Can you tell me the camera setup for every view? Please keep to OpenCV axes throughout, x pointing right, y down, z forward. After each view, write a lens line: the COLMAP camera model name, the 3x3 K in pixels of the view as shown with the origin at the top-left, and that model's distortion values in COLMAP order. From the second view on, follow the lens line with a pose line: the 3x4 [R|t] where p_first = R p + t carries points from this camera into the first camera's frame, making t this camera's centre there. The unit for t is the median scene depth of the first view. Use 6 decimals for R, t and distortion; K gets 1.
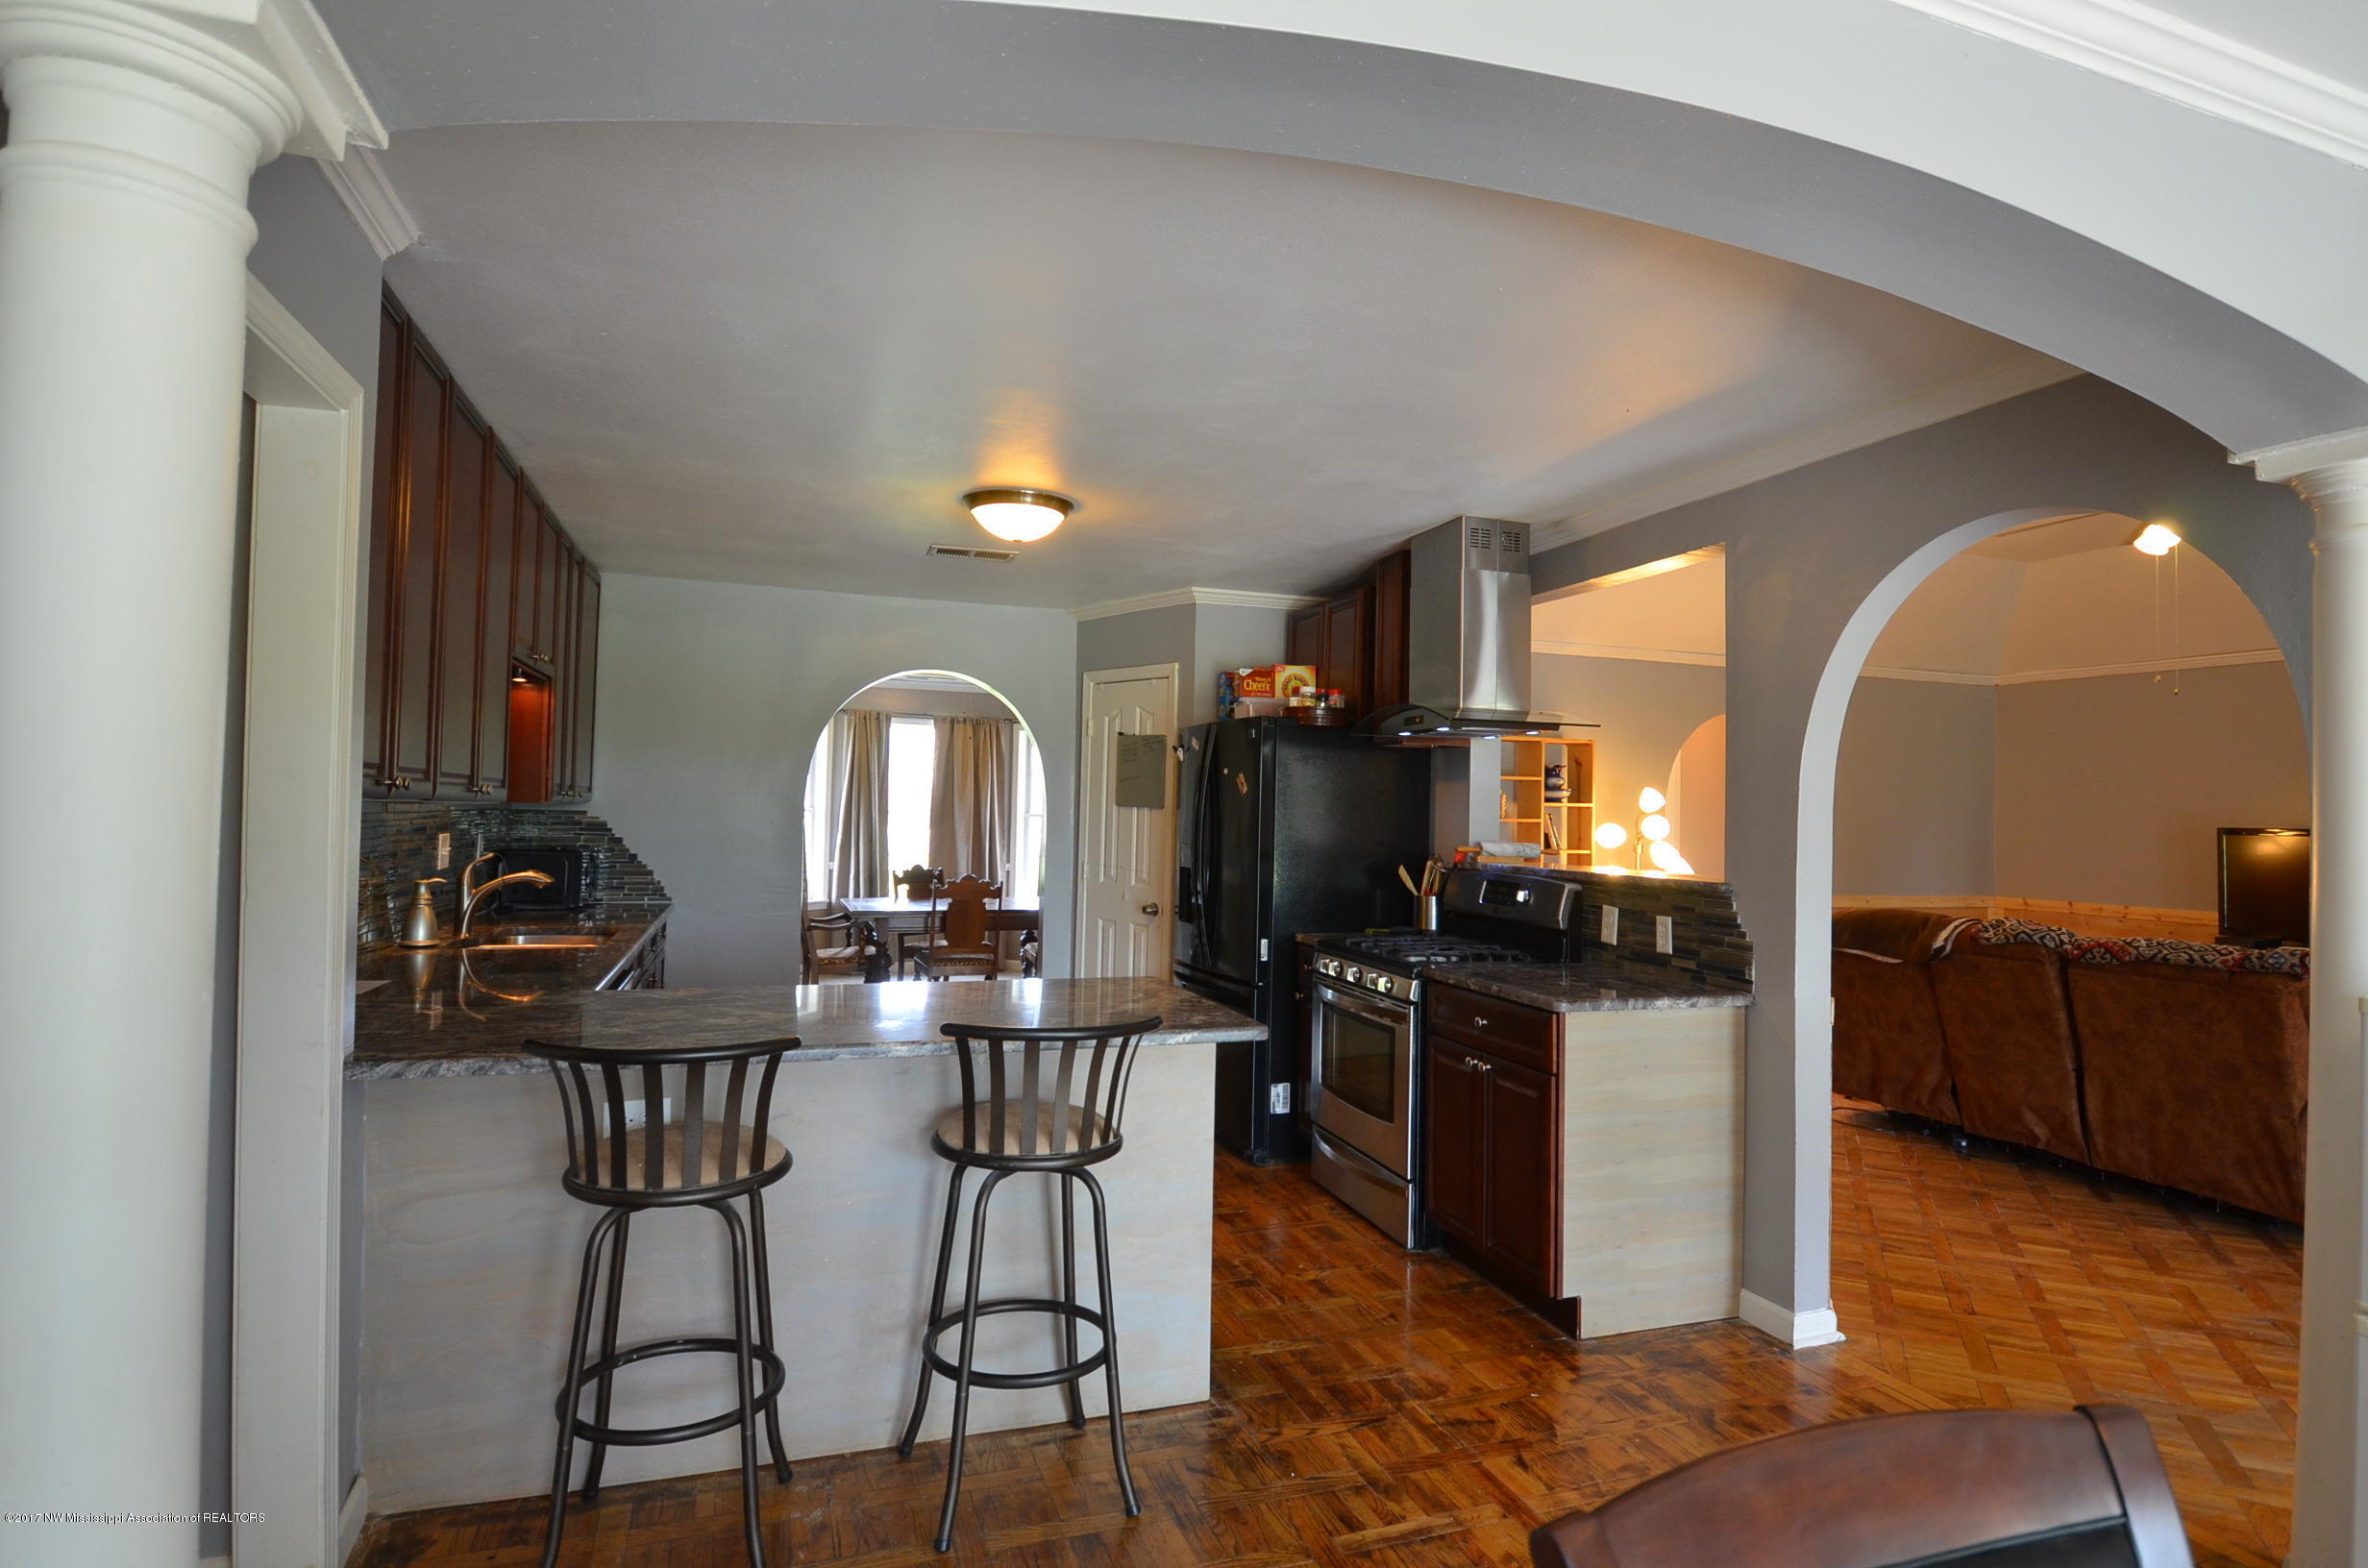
lens RADIAL K [[1229.2, 0, 1218.2], [0, 1229.2, 776.3], [0, 0, 1]] dist [0.014099, -0.001739]
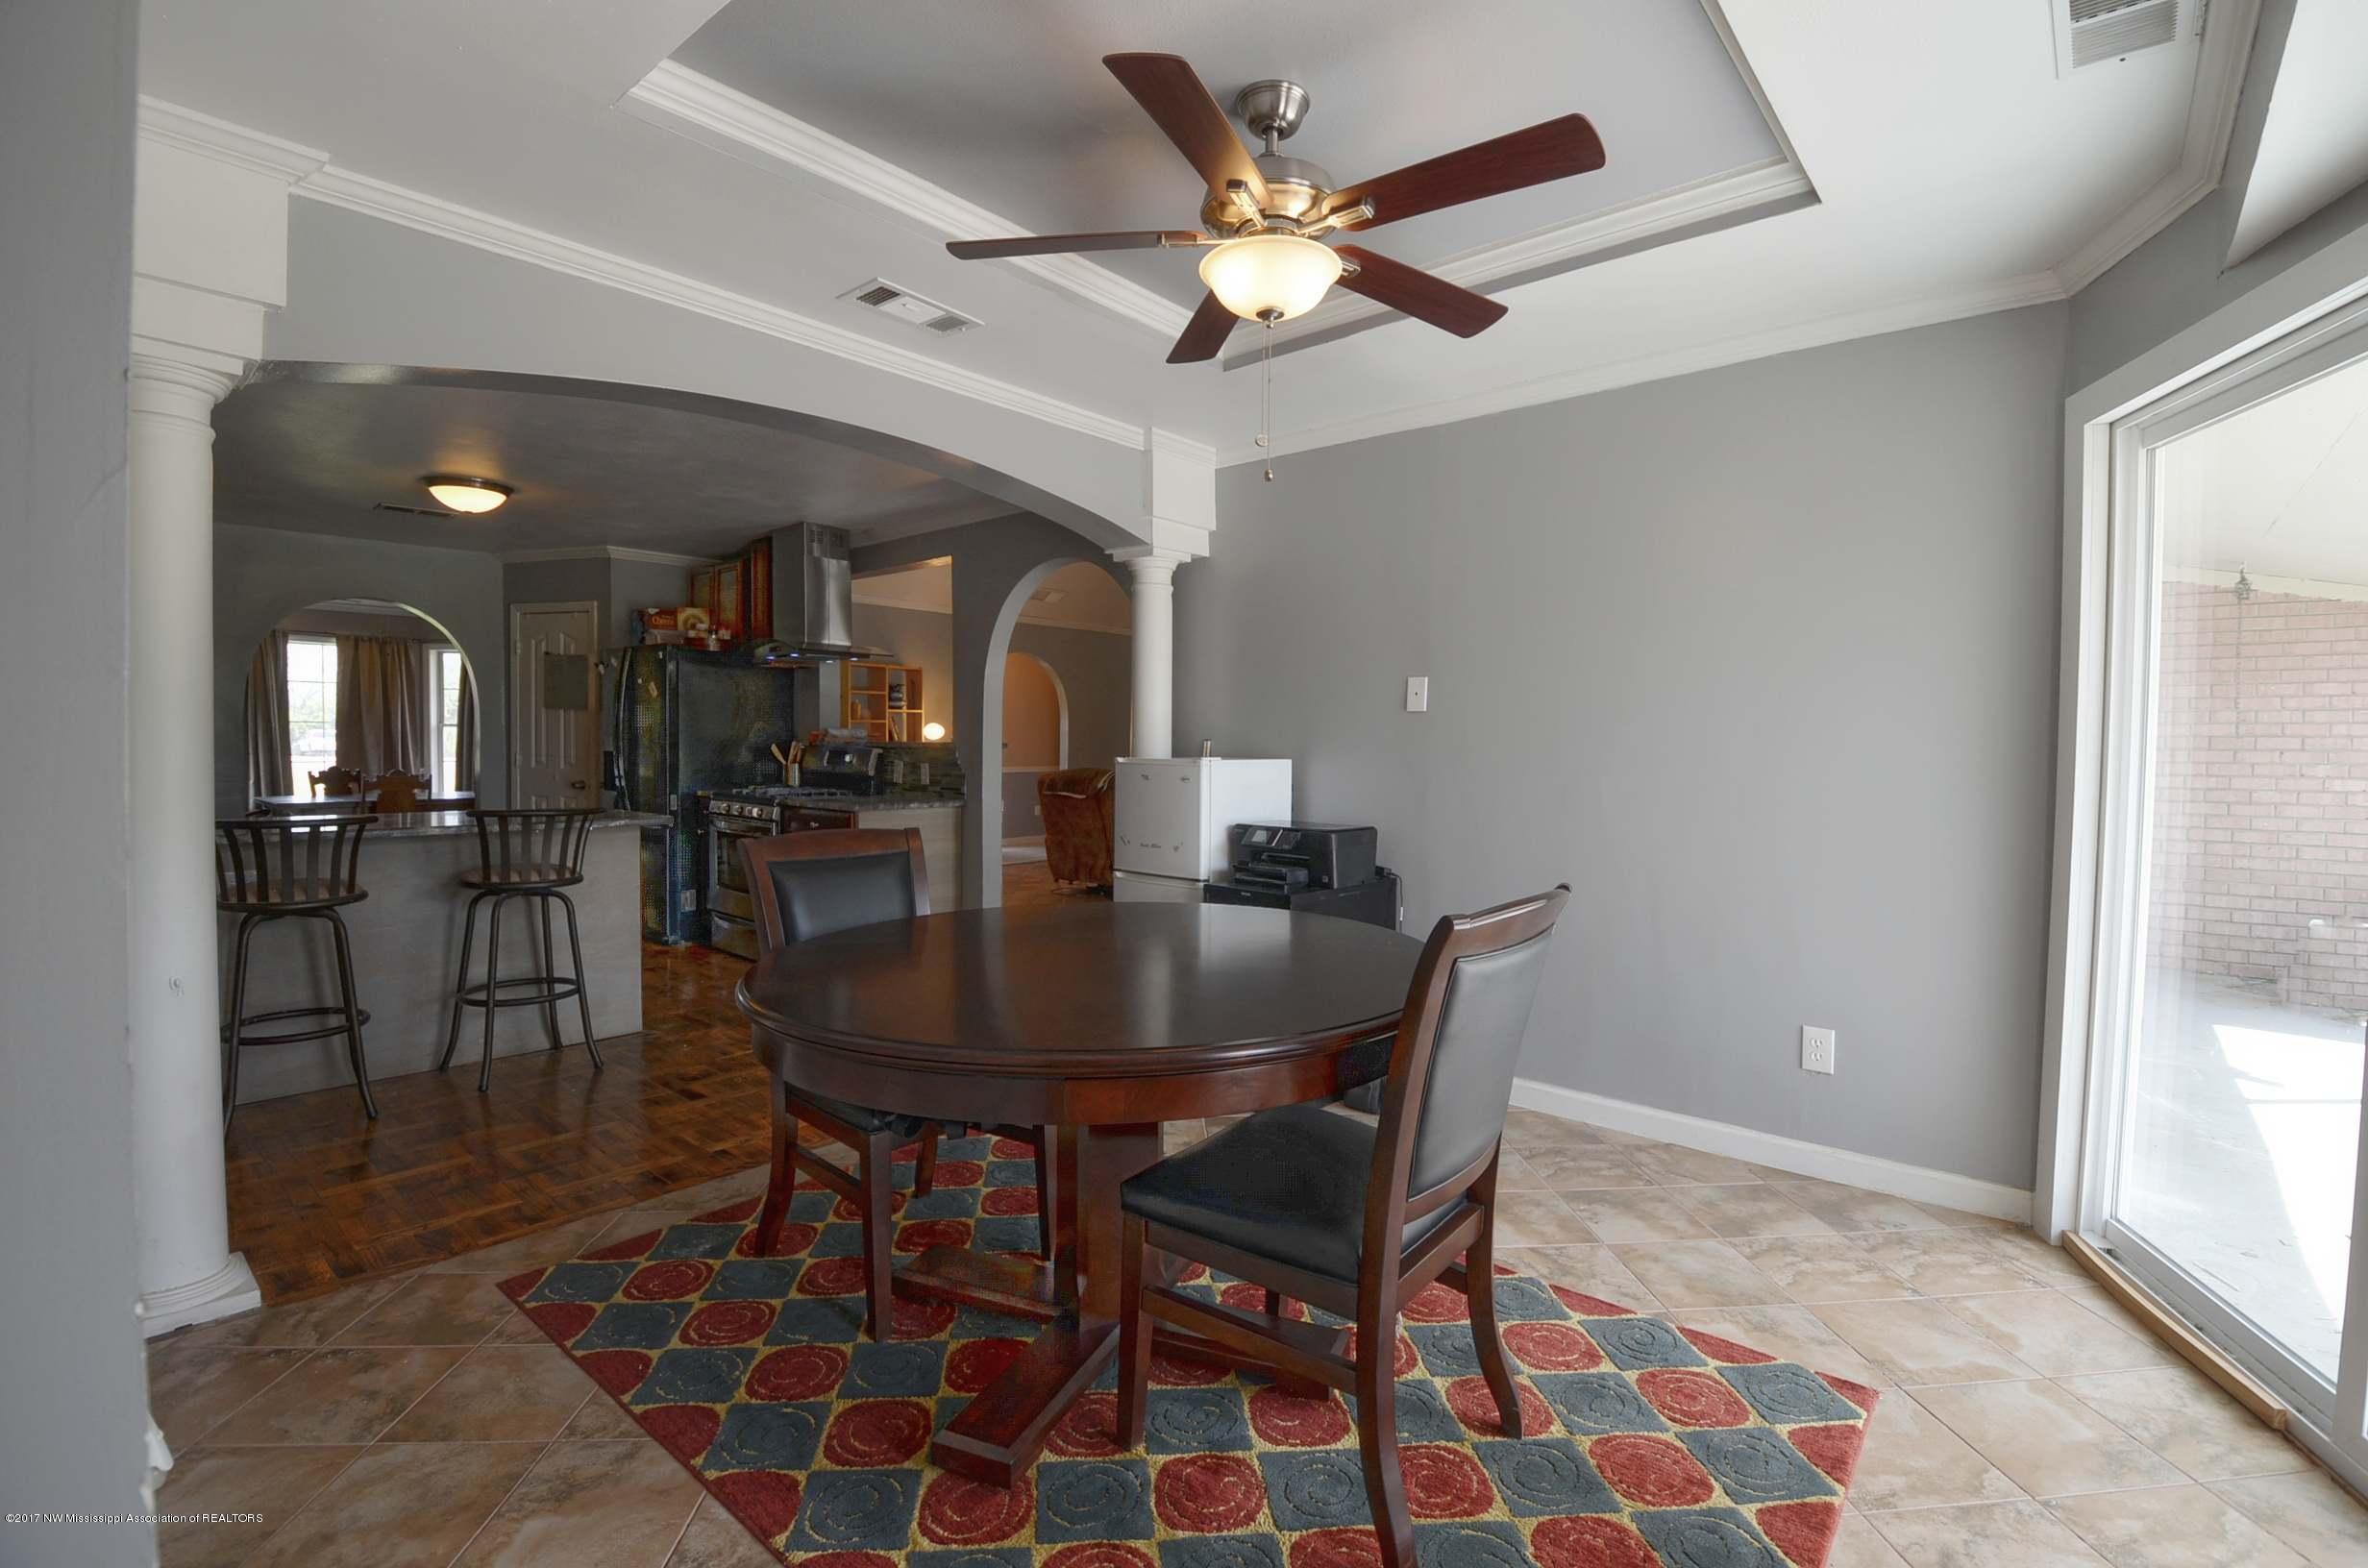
lens RADIAL K [[1040.5, 0, 1214.2], [0, 1040.5, 779.4], [0, 0, 1]] dist [0.023818, -0.037041]
pose [[0.872932, -0.030412, 0.486892, -0.006575], [-0.004938, 0.997453, 0.071156, 0.022091], [-0.487816, -0.064519, 0.870559, -0.425745]]
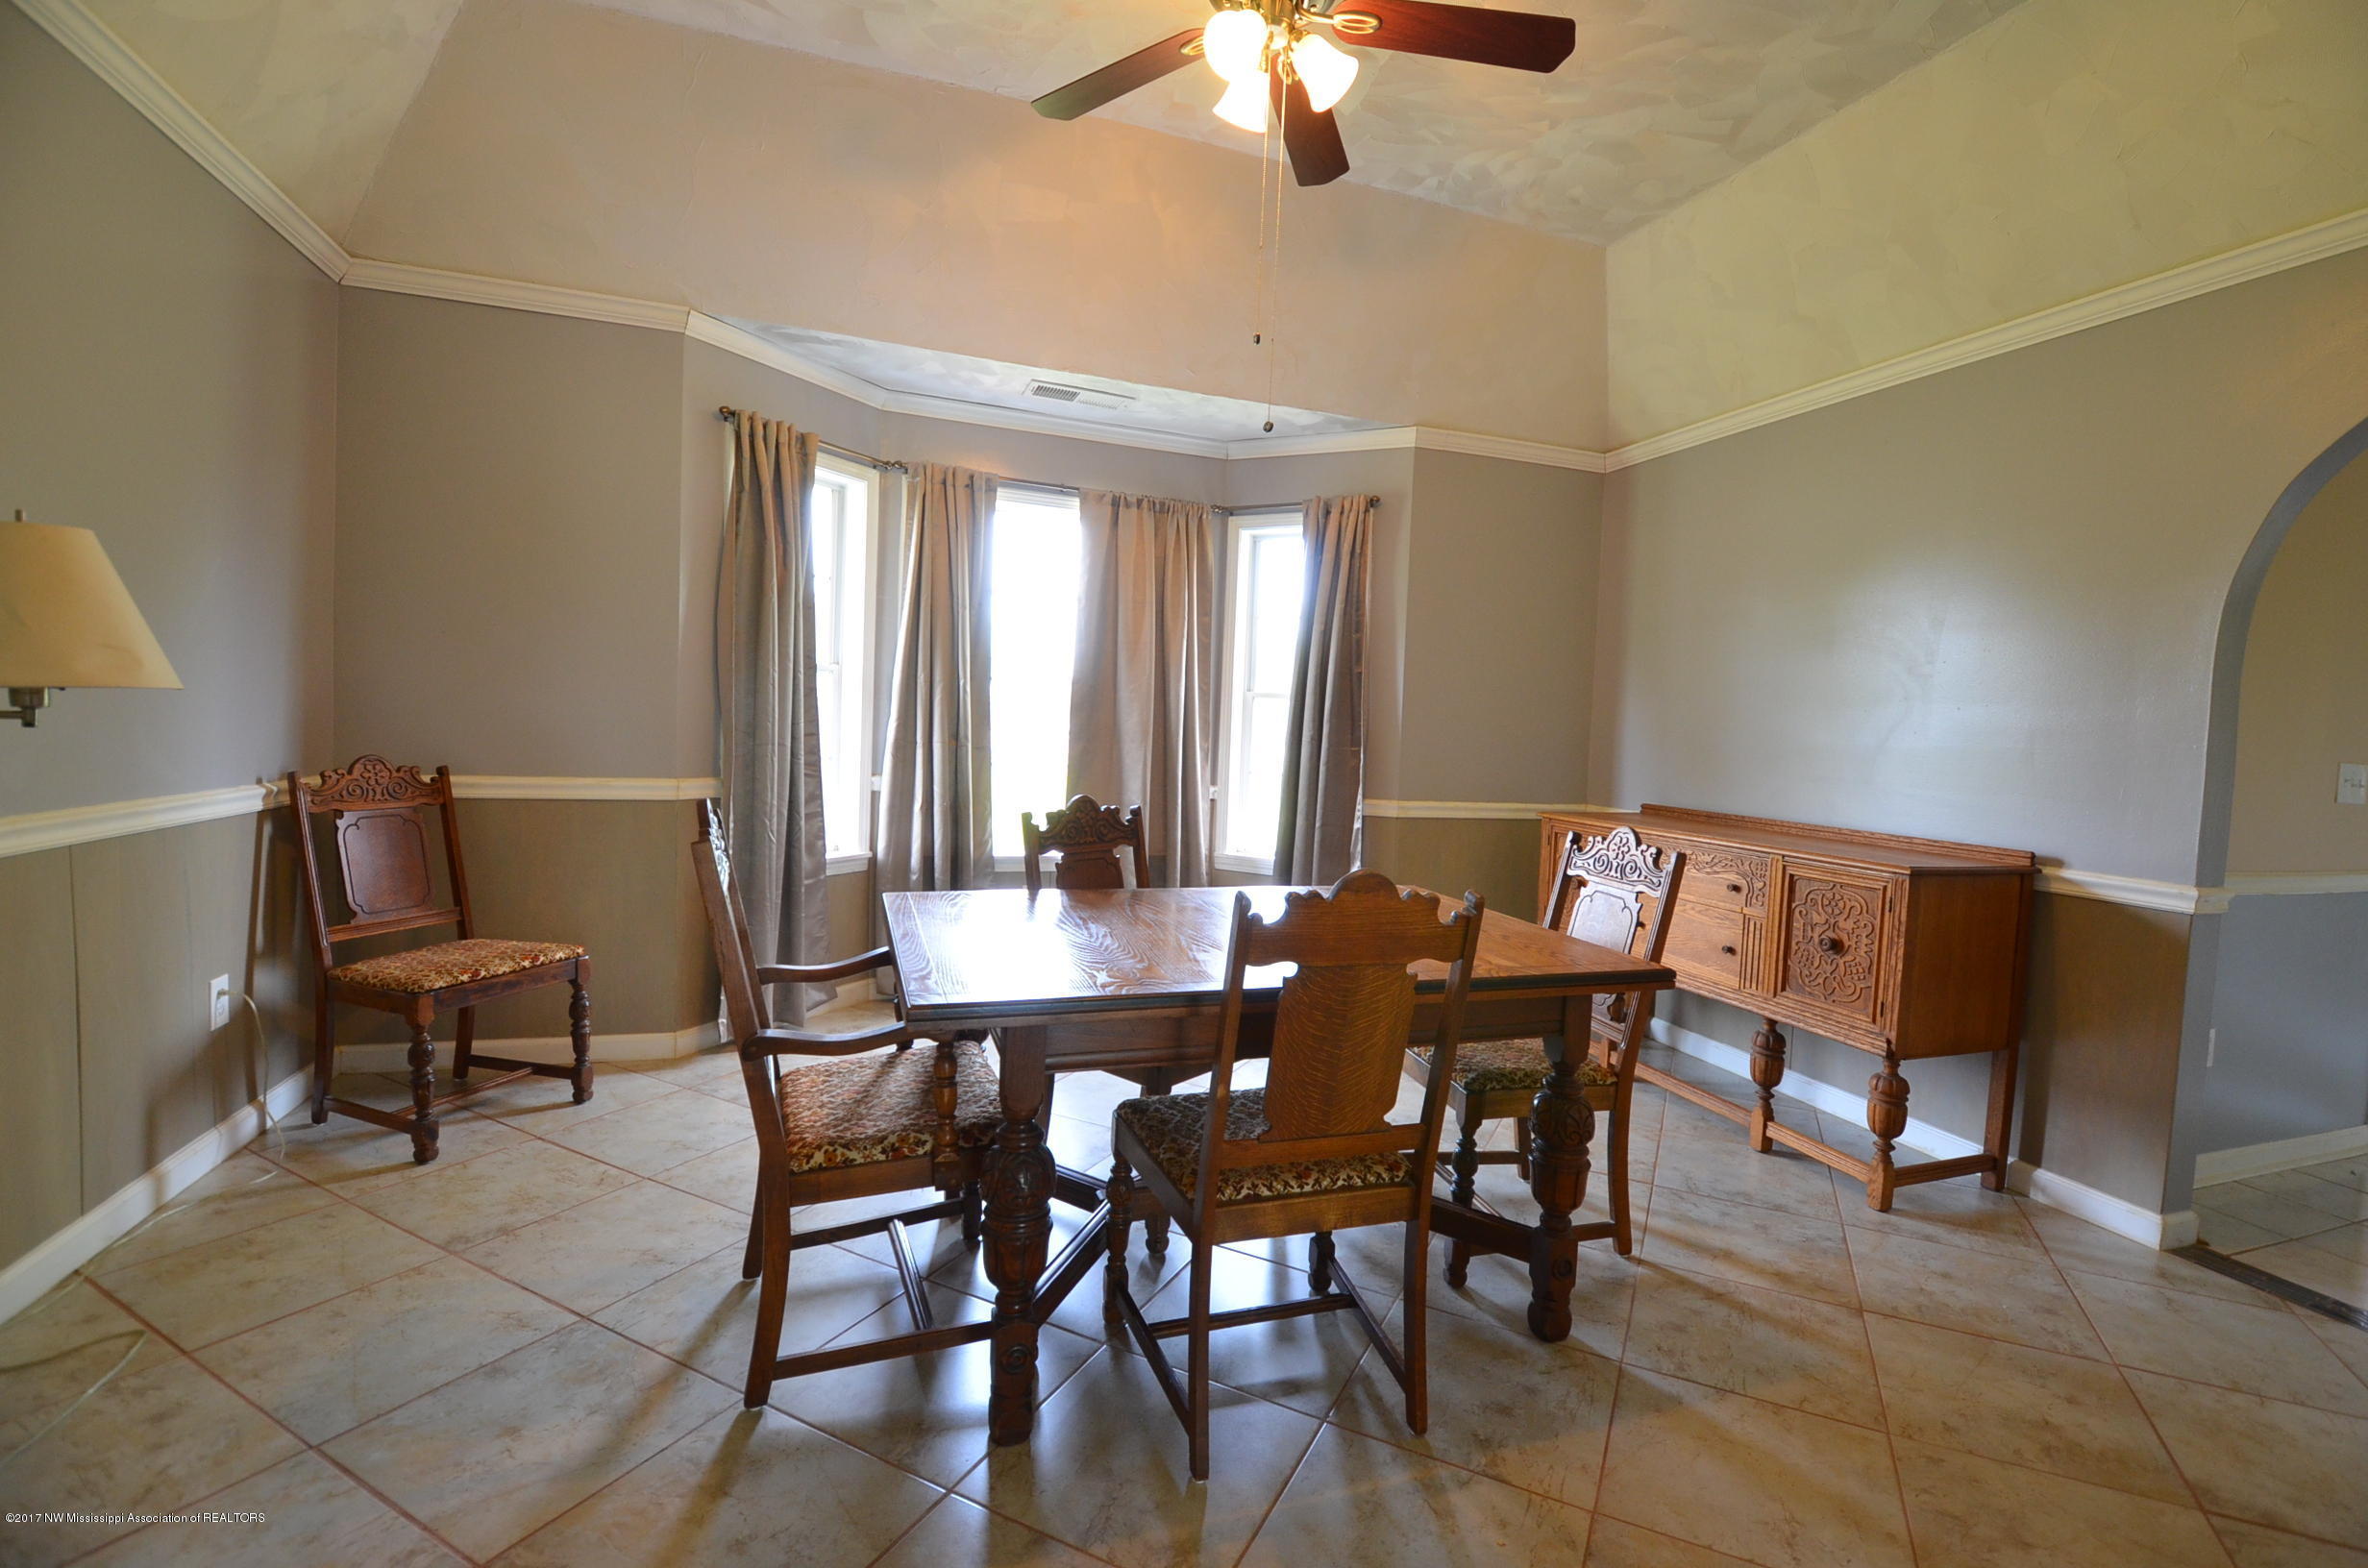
lens RADIAL K [[1040.5, 0, 1214.2], [0, 1040.5, 779.4], [0, 0, 1]] dist [0.023818, -0.037041]
pose [[0.999542, 0.024916, -0.017172, -0.370794], [-0.023424, 0.996342, 0.082186, 0.071856], [0.019157, -0.081746, 0.996469, 1.267767]]
